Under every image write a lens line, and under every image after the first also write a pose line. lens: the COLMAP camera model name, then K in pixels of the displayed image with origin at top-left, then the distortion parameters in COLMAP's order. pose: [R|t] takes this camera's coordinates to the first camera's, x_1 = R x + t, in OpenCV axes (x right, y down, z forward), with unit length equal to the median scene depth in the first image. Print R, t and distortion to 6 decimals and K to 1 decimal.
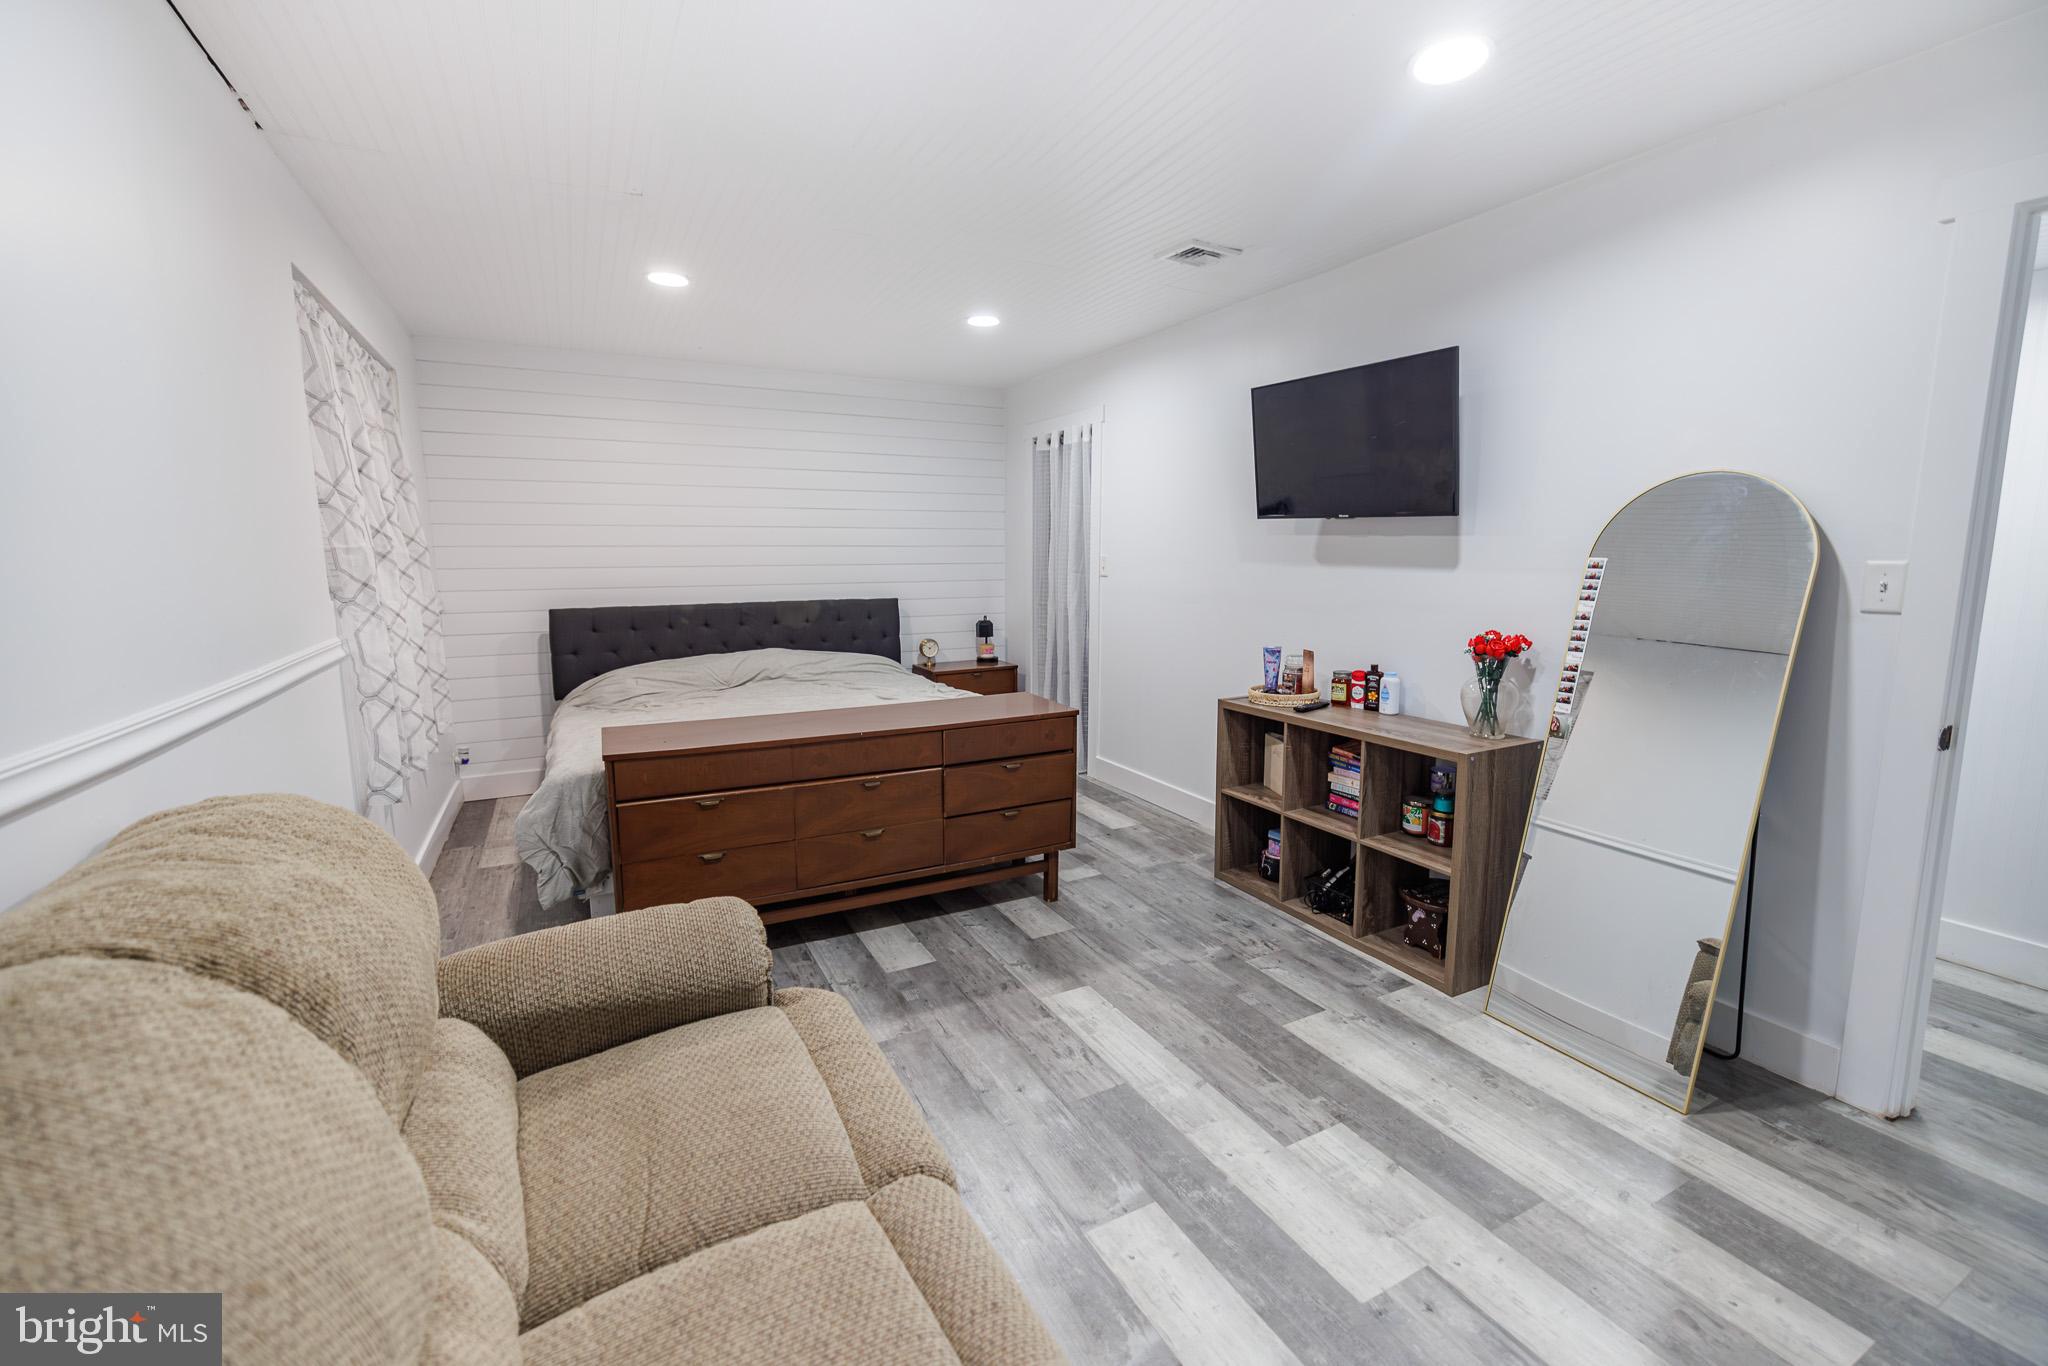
lens RADIAL K [[843.9, 0, 1012.3], [0, 843.9, 664.8], [0, 0, 1]] dist [0.001391, -0.000226]
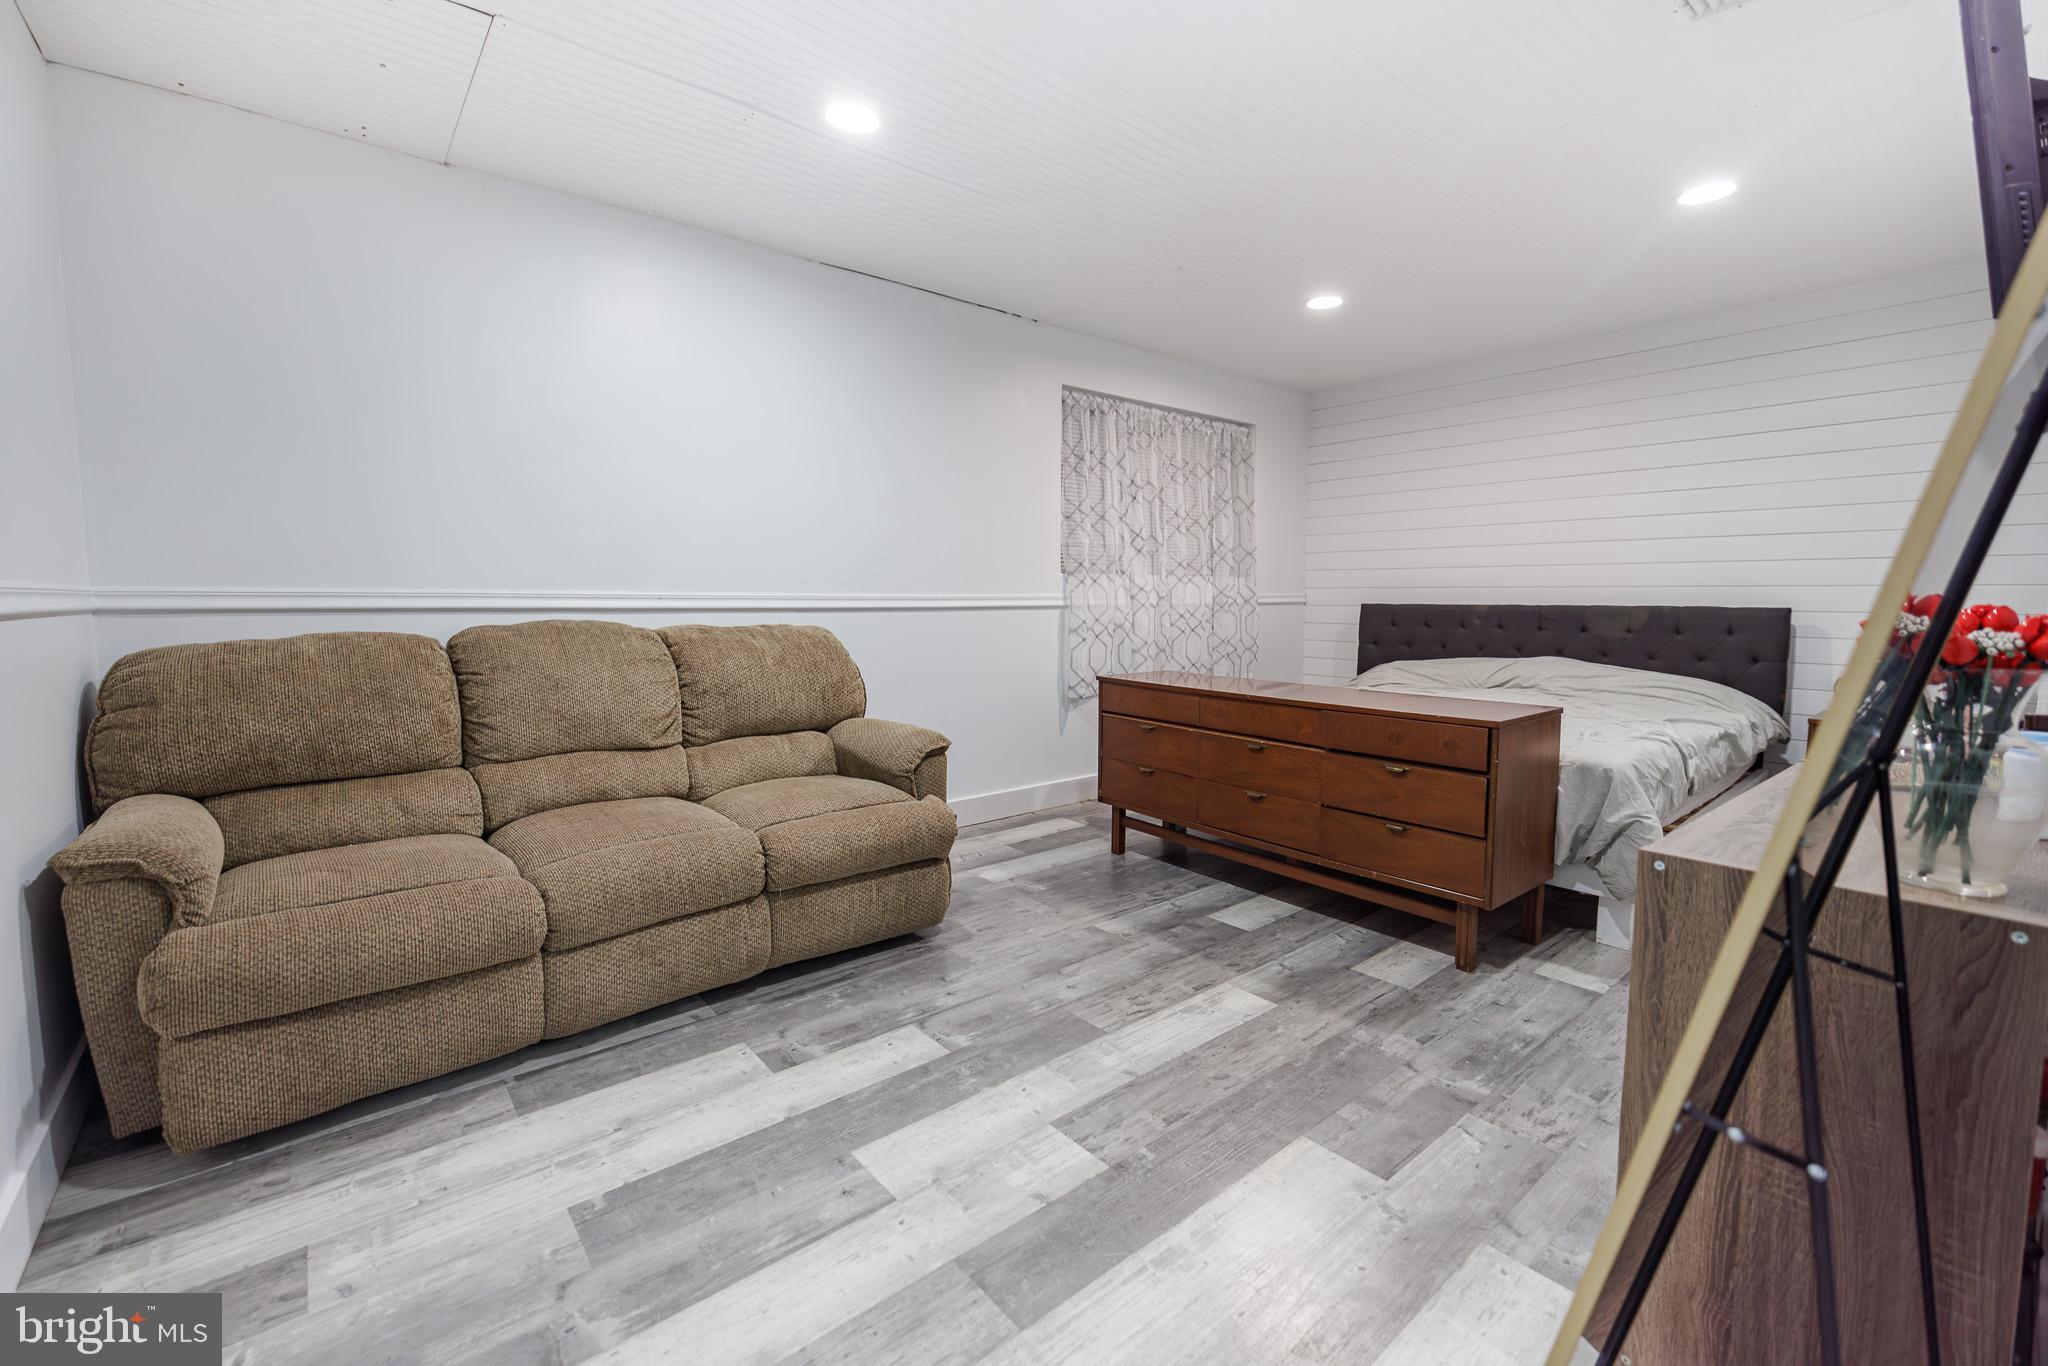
lens RADIAL K [[843.9, 0, 1012.3], [0, 843.9, 664.8], [0, 0, 1]] dist [0.001391, -0.000226]
pose [[0.218567, 0.086762, -0.971957, 0.833418], [-0.132012, 0.989512, 0.058643, 0.021398], [0.966851, 0.115492, 0.227728, 0.498691]]
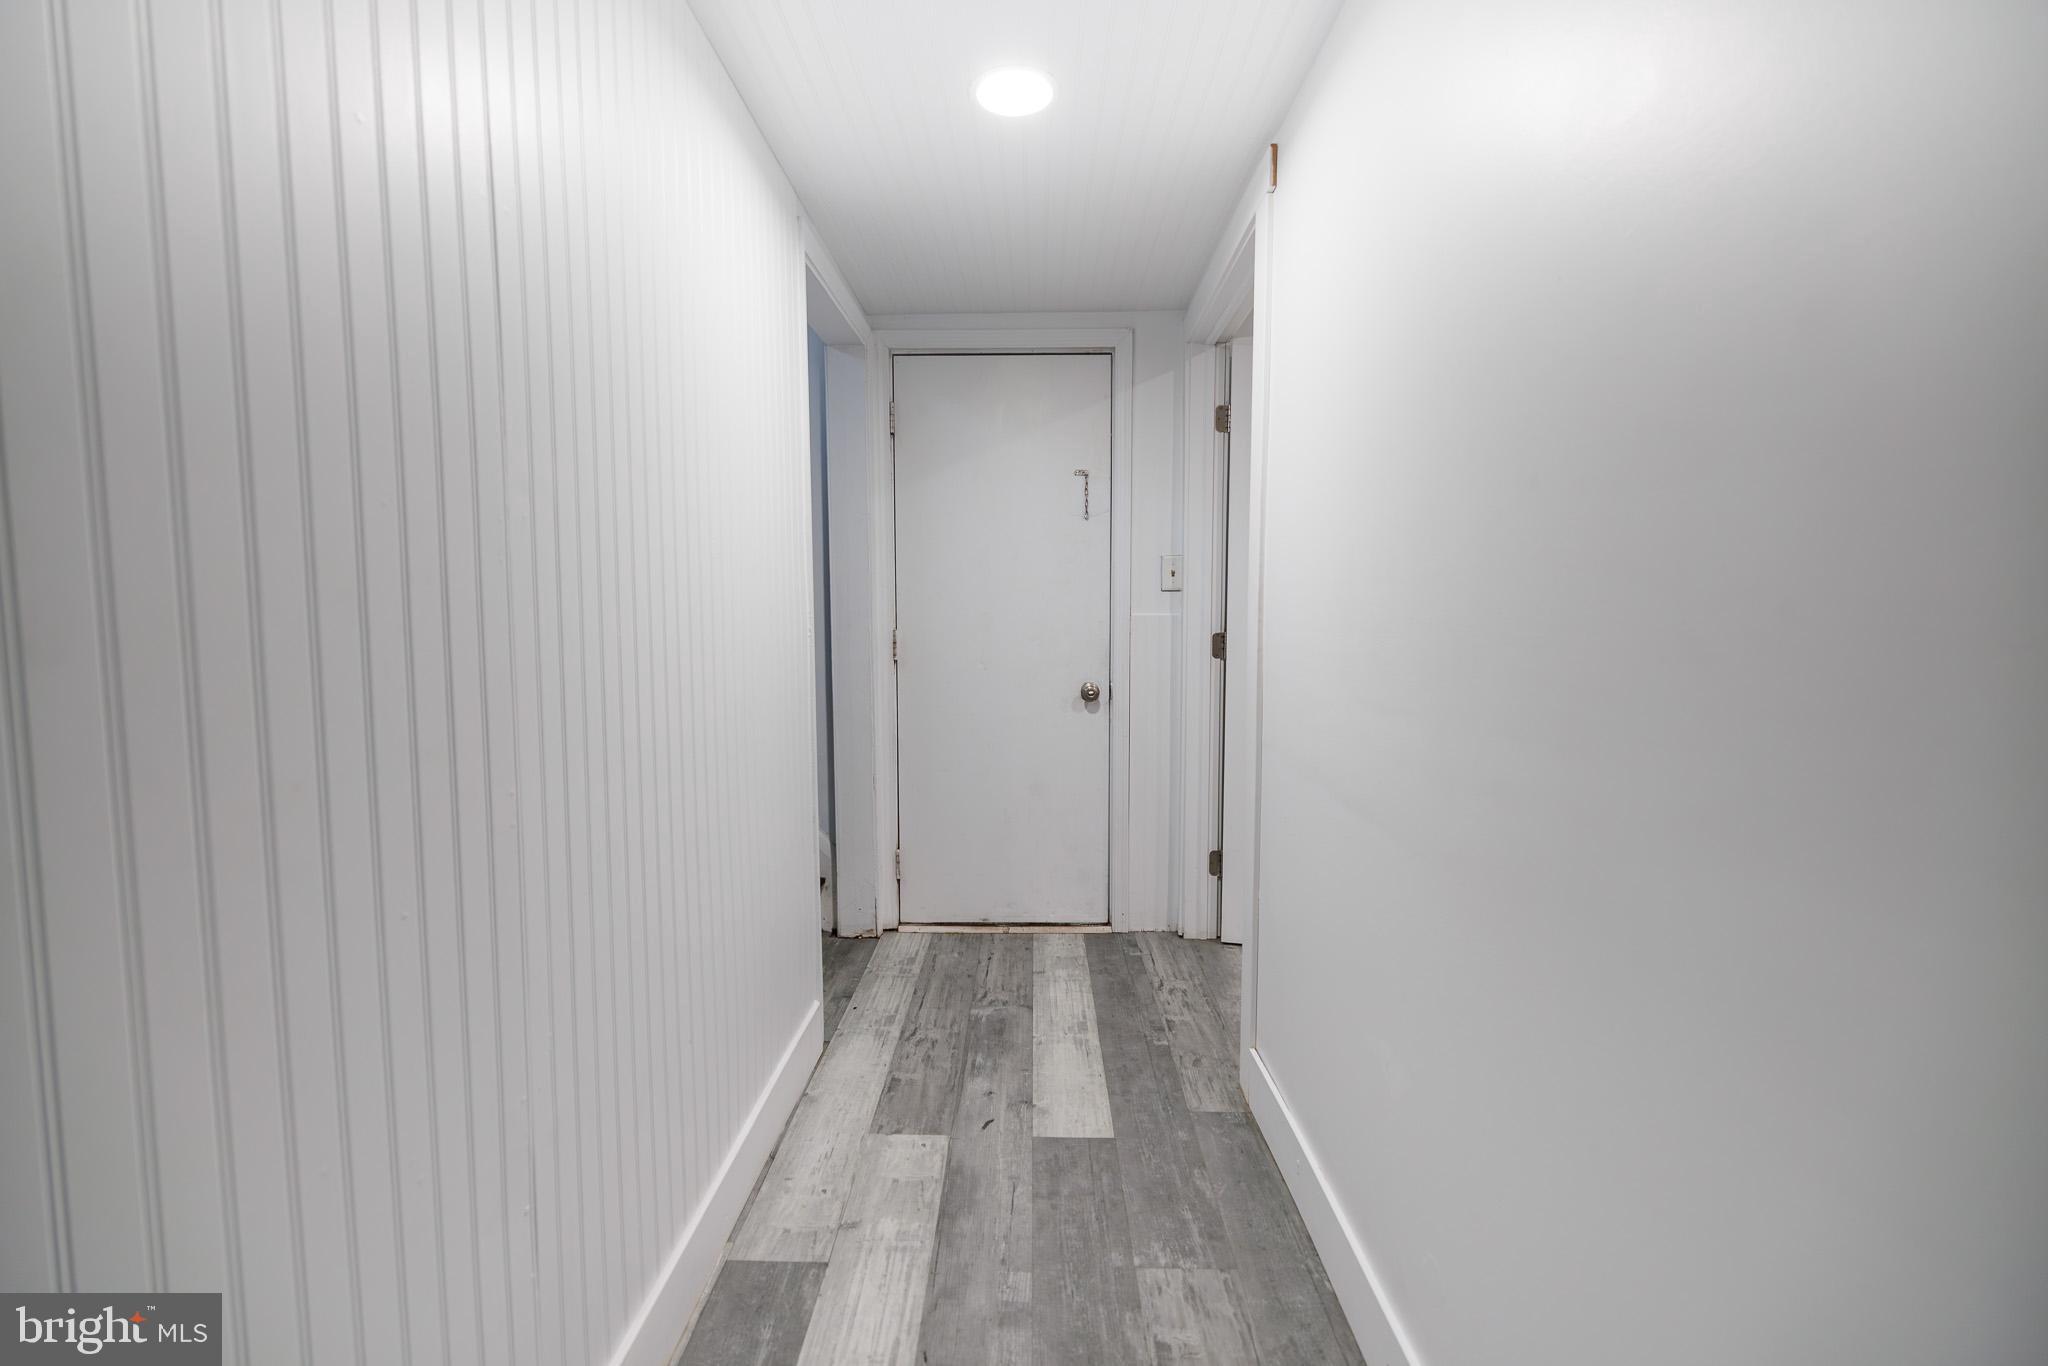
lens RADIAL K [[855.3, 0, 1020.1], [0, 855.3, 673.2], [0, 0, 1]] dist [0.001033, -0.000174]
pose [[-0.885698, -0.028217, 0.463404, 0.038135], [0.064536, 0.980978, 0.183079, -0.119717], [-0.459755, 0.192059, -0.867029, 1.475873]]
